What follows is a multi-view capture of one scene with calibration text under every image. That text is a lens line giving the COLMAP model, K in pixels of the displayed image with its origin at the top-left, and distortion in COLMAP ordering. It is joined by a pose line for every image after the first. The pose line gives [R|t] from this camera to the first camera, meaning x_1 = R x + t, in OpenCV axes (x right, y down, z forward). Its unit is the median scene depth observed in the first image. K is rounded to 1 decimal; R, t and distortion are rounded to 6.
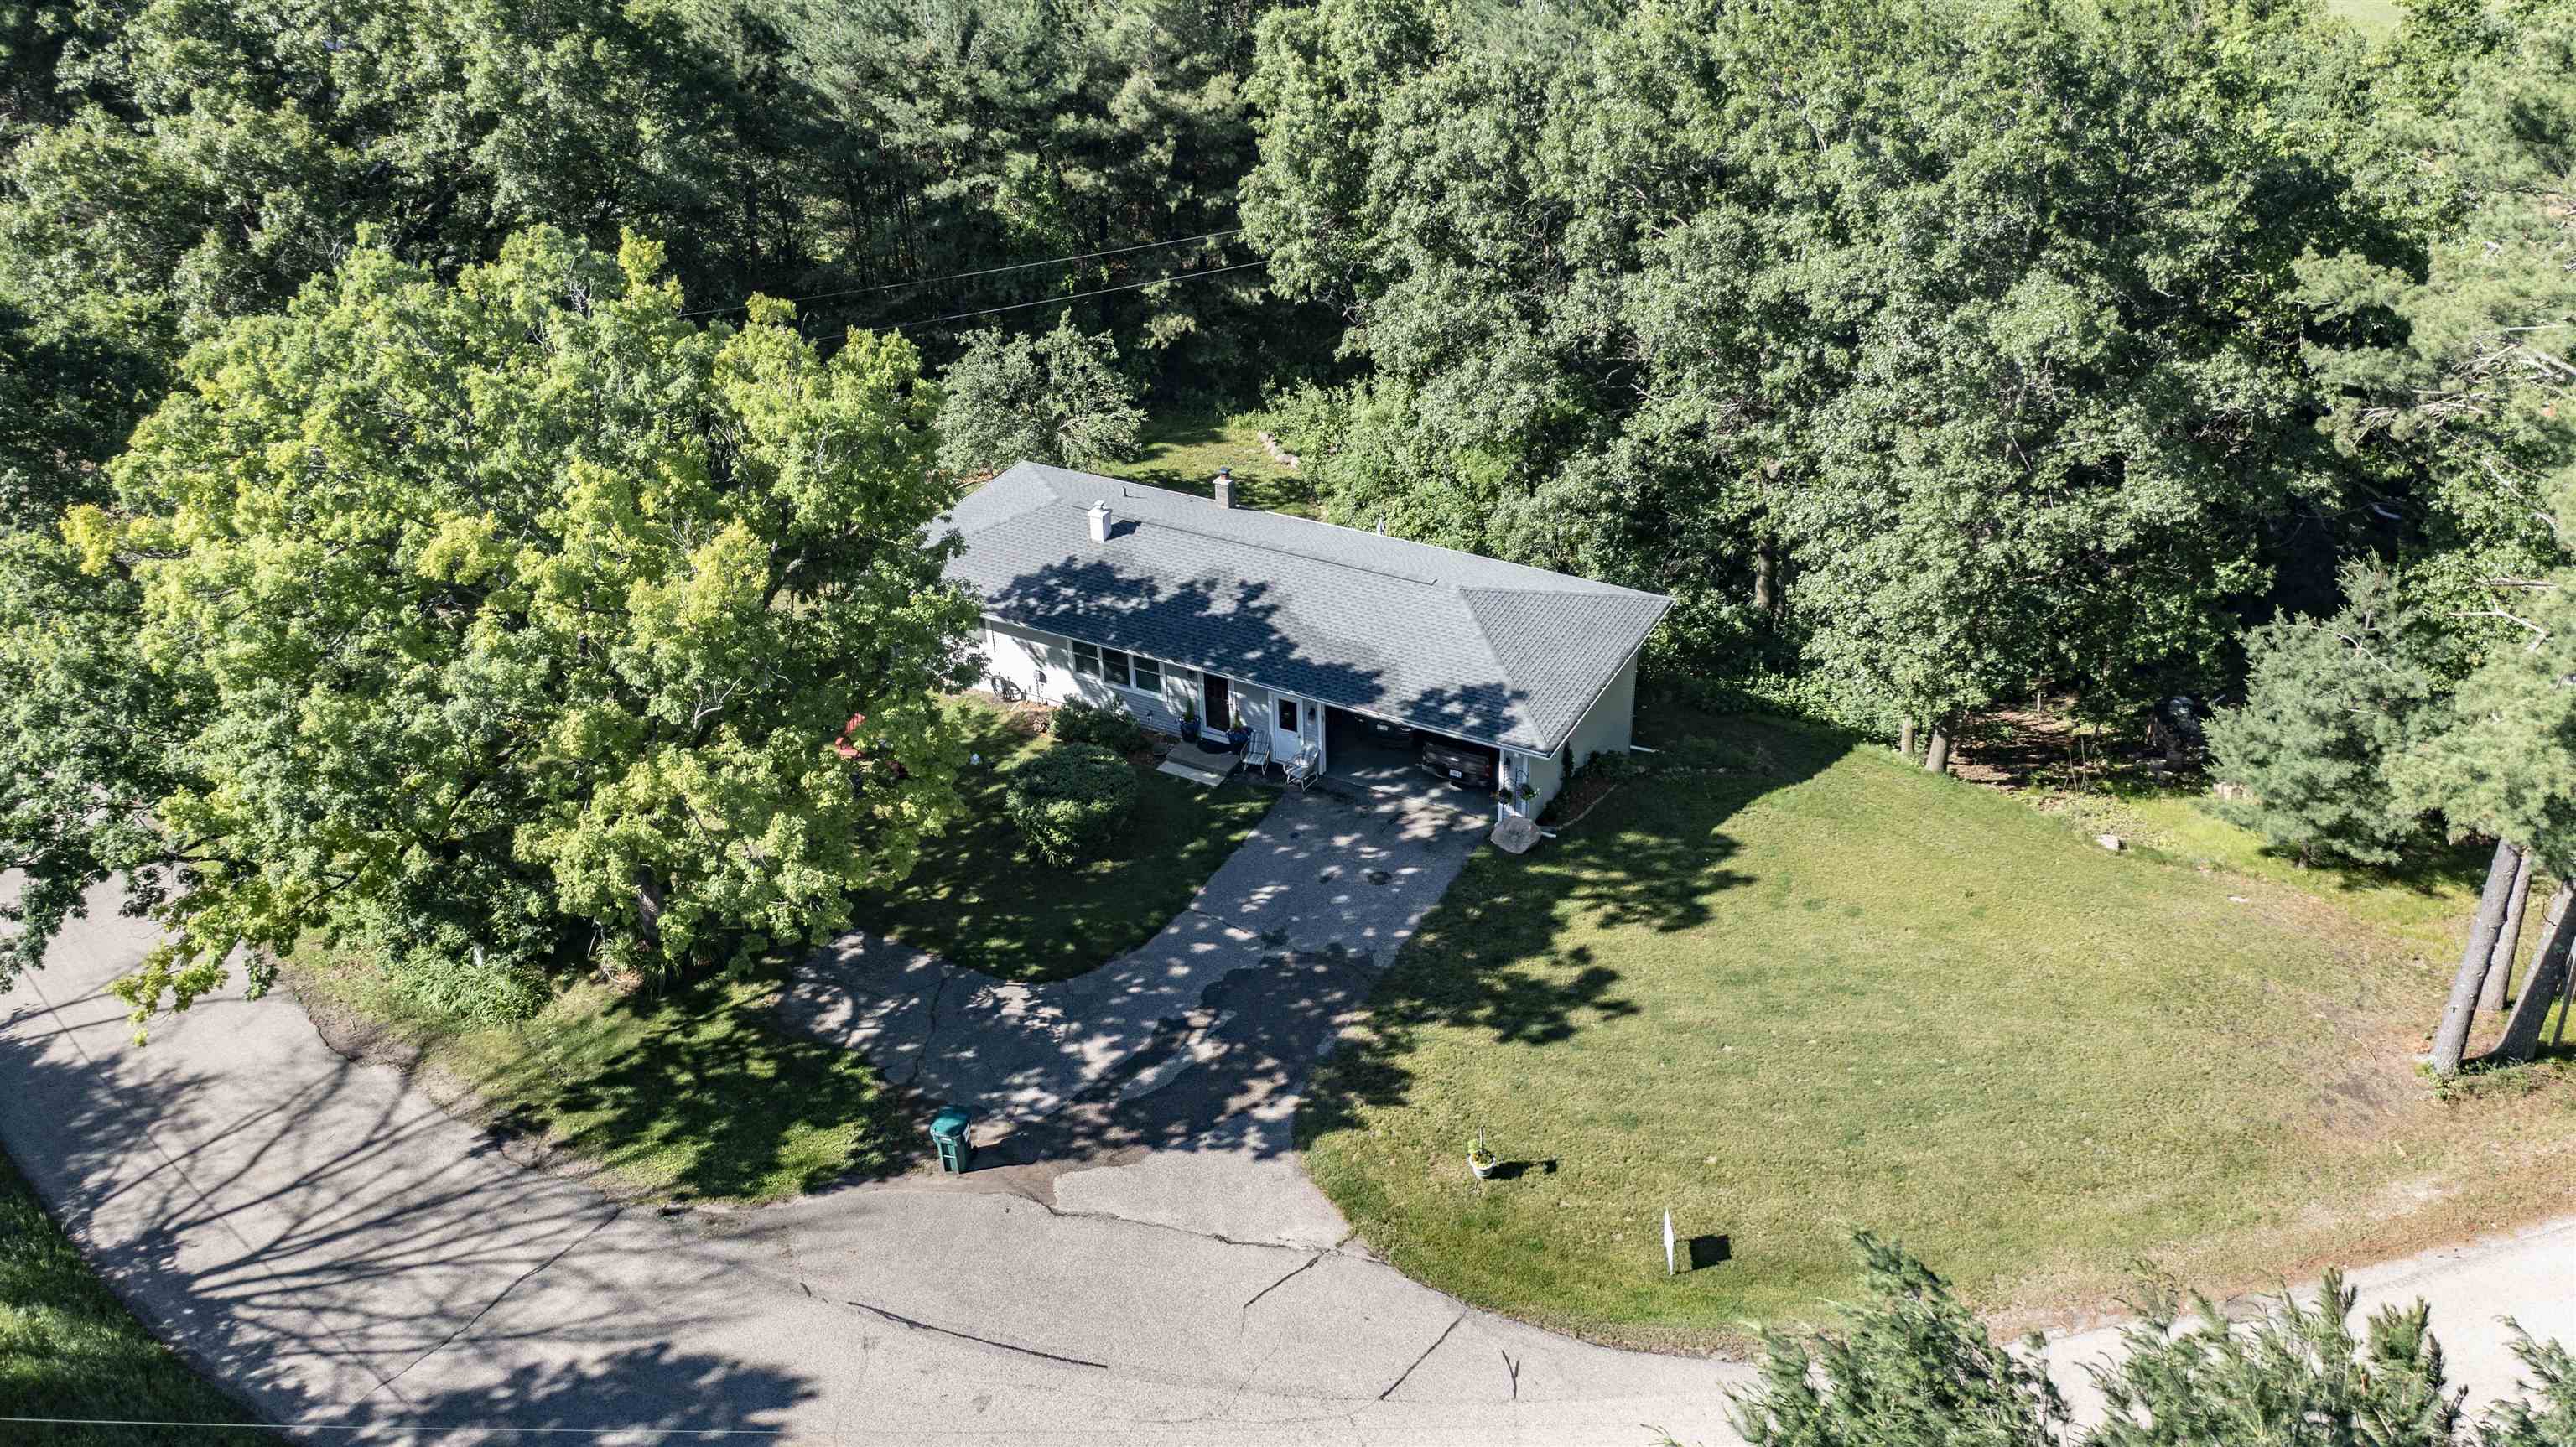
lens RADIAL K [[2072.1, 0, 1343.0], [0, 2072.1, 629.3], [0, 0, 1]] dist [-0.014334, -0.003077]
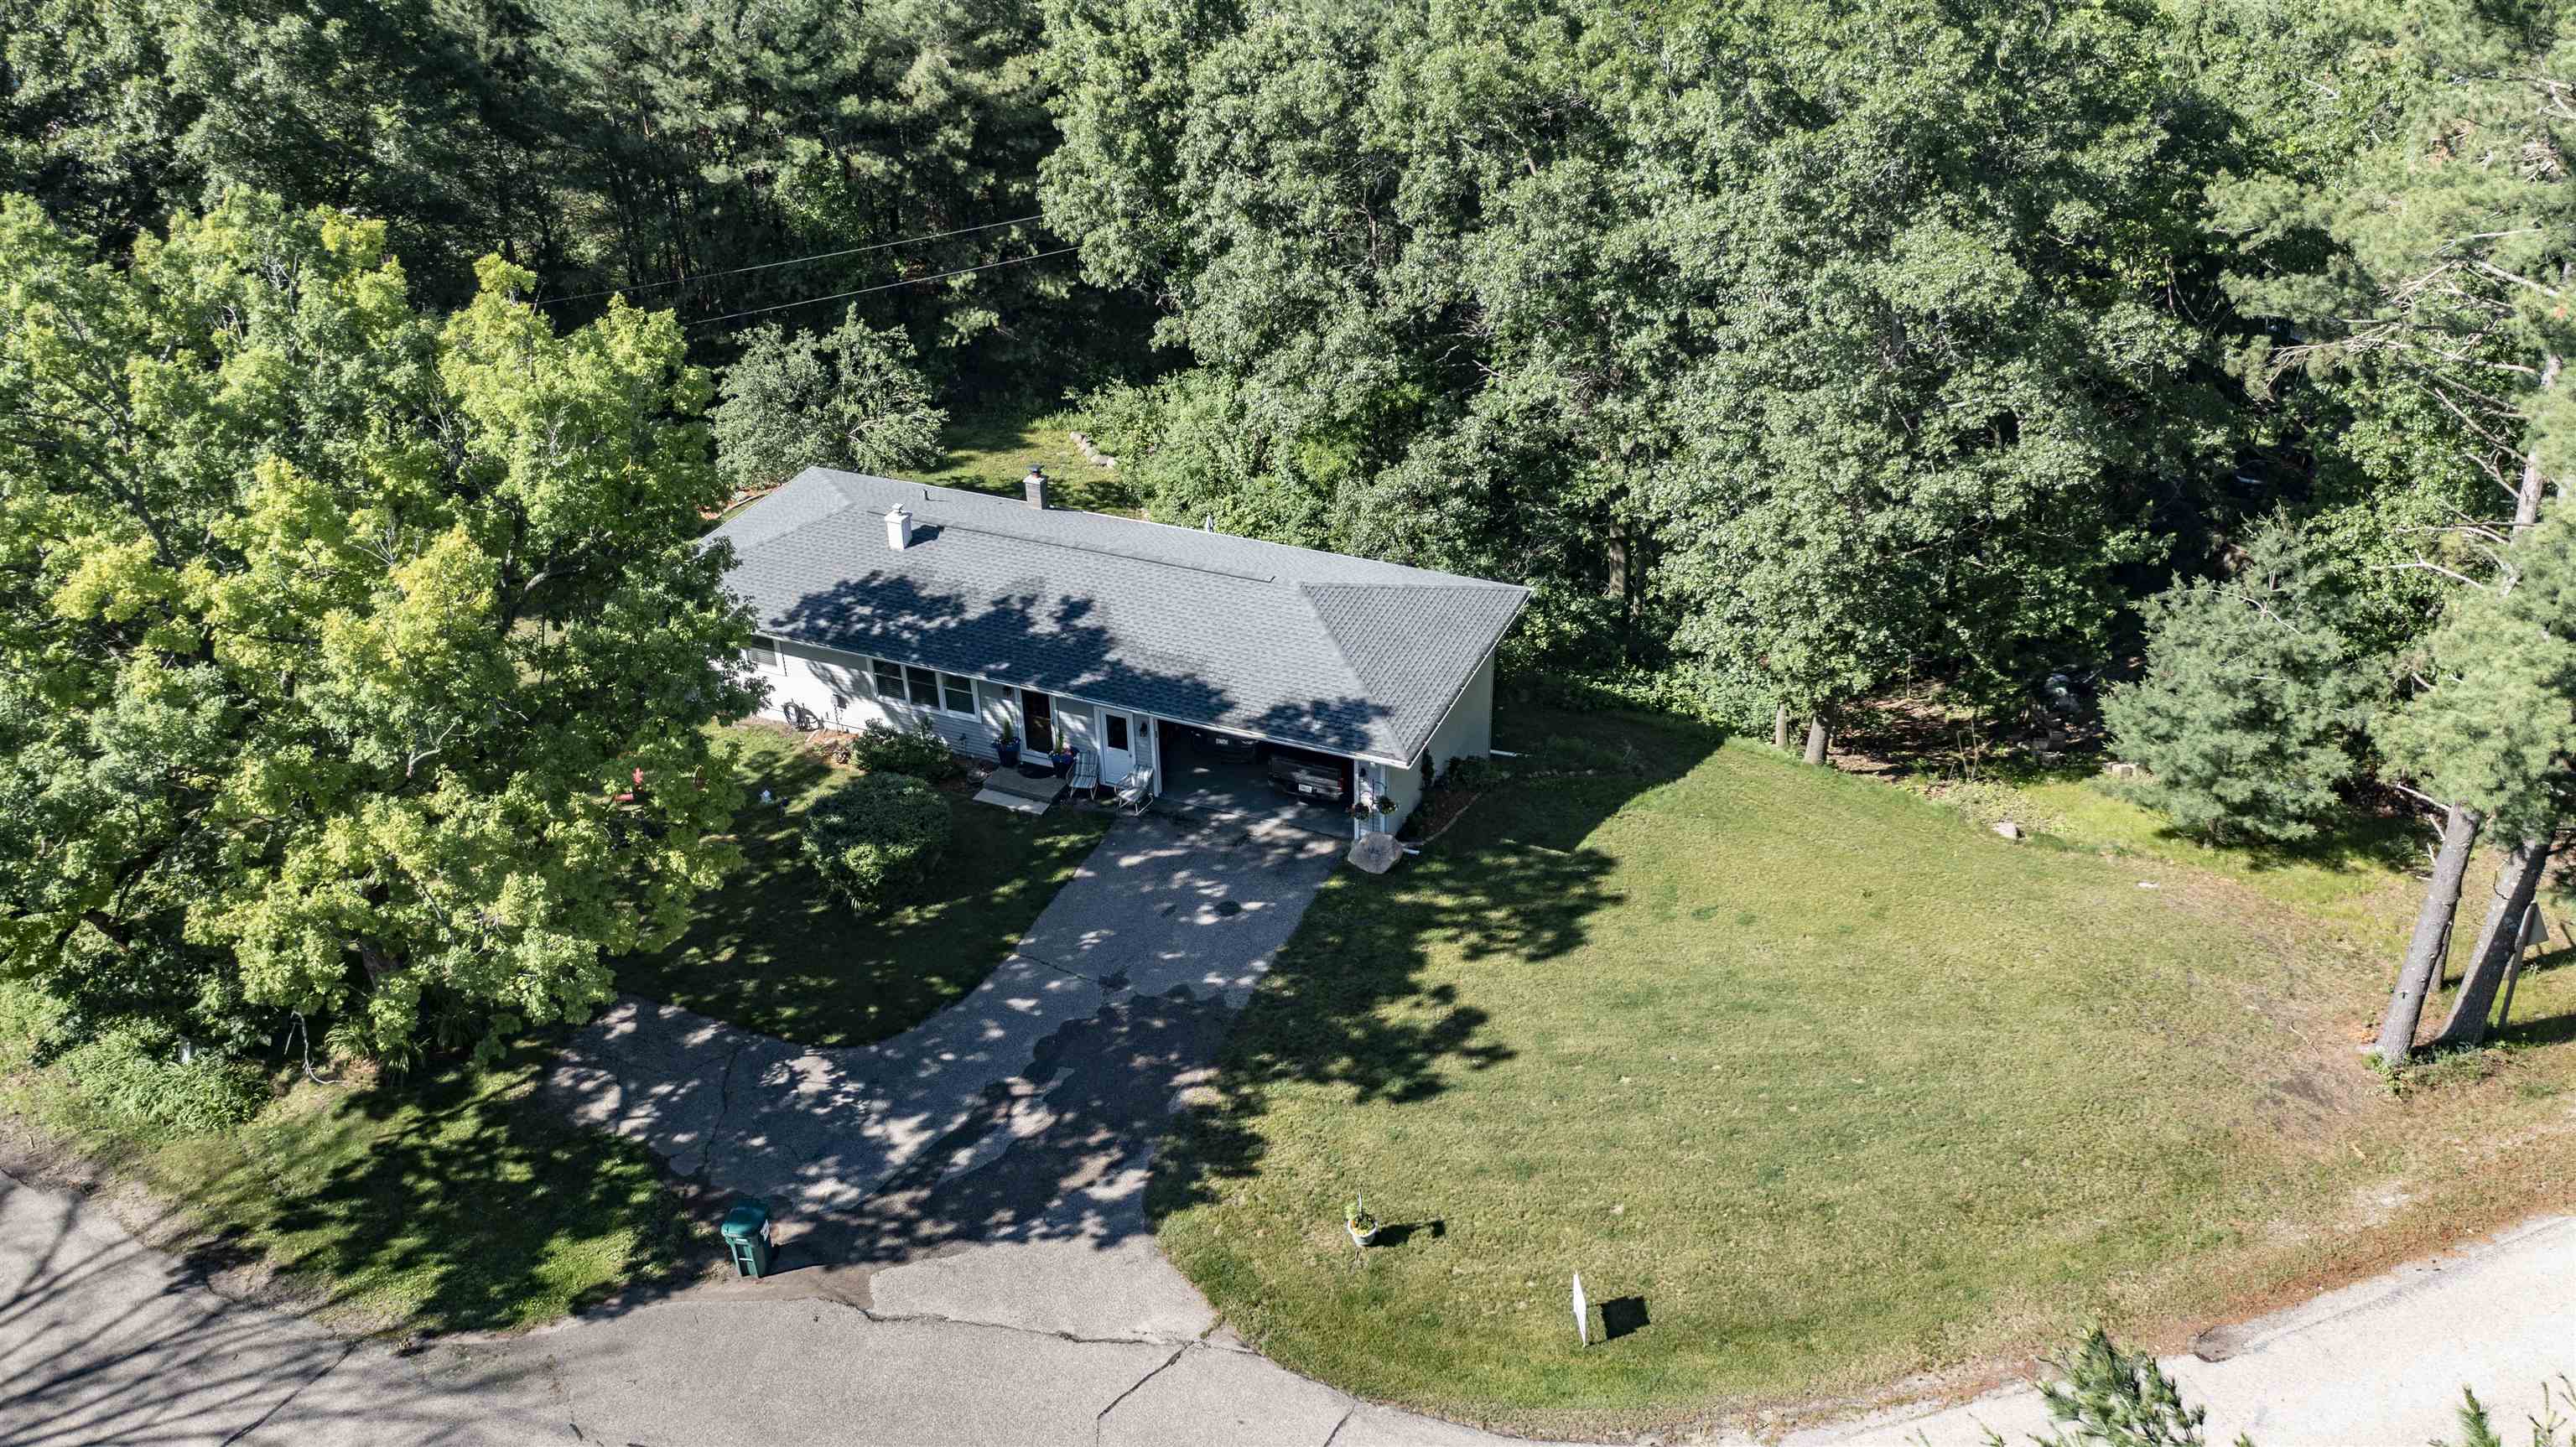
lens RADIAL K [[2072.1, 0, 1343.0], [0, 2072.1, 629.3], [0, 0, 1]] dist [-0.014334, -0.003077]
pose [[0.995358, -0.038520, 0.088195, -0.007241], [0.039278, 0.999205, -0.006876, 0.007123], [-0.087860, 0.010308, 0.996079, 0.100110]]
